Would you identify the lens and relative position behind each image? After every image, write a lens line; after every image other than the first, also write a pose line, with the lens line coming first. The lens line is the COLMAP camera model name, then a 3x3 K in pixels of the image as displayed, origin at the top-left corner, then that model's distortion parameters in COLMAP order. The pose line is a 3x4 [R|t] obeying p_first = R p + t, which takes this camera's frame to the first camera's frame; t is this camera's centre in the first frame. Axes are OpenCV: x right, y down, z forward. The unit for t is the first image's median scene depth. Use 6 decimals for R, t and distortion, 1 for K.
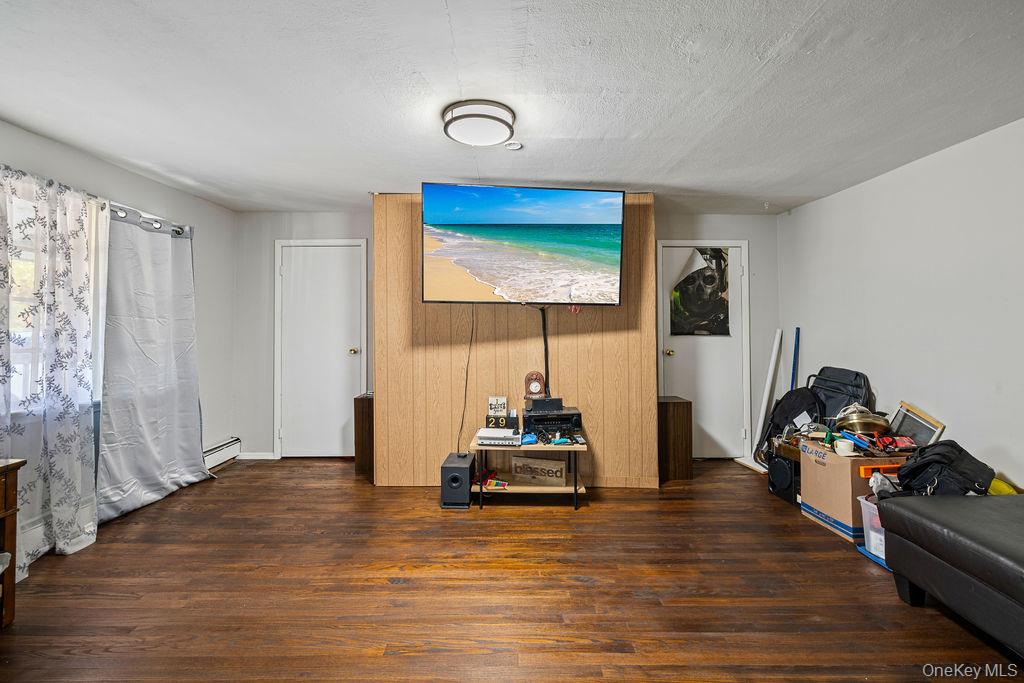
lens RADIAL K [[441.6, 0, 510.1], [0, 441.6, 334.7], [0, 0, 1]] dist [0.007673, -0.002019]
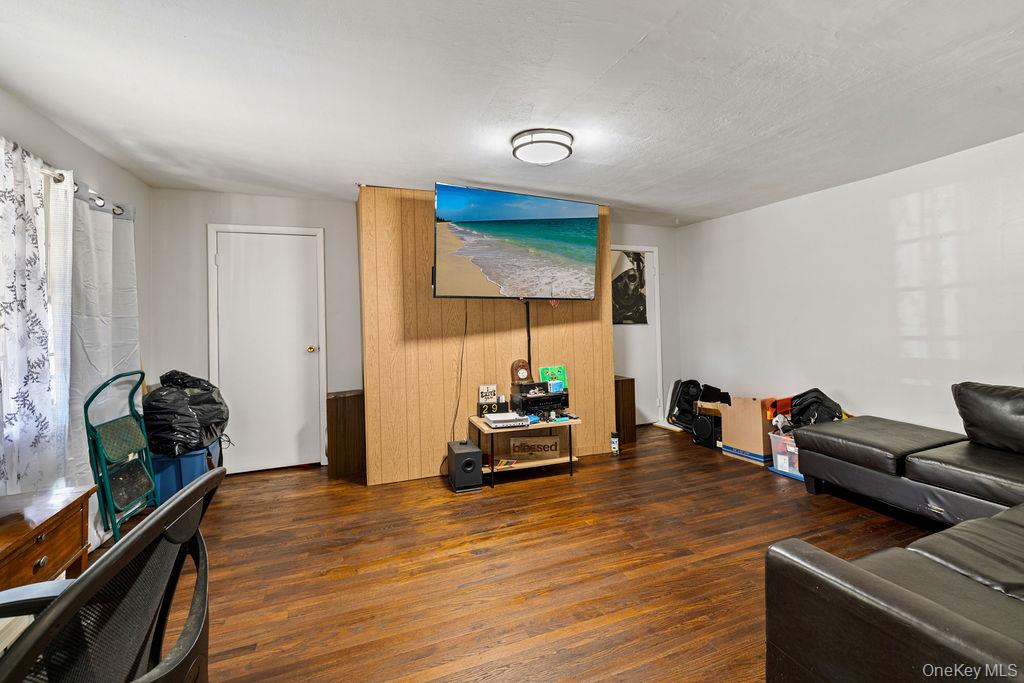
lens RADIAL K [[441.6, 0, 548.3], [0, 441.6, 326.4], [0, 0, 1]] dist [0.007673, -0.002019]
pose [[0.929014, -0.023315, 0.369308, -0.326272], [0.024252, 0.999704, 0.002105, -0.000521], [-0.369248, 0.007001, 0.929305, -0.058808]]
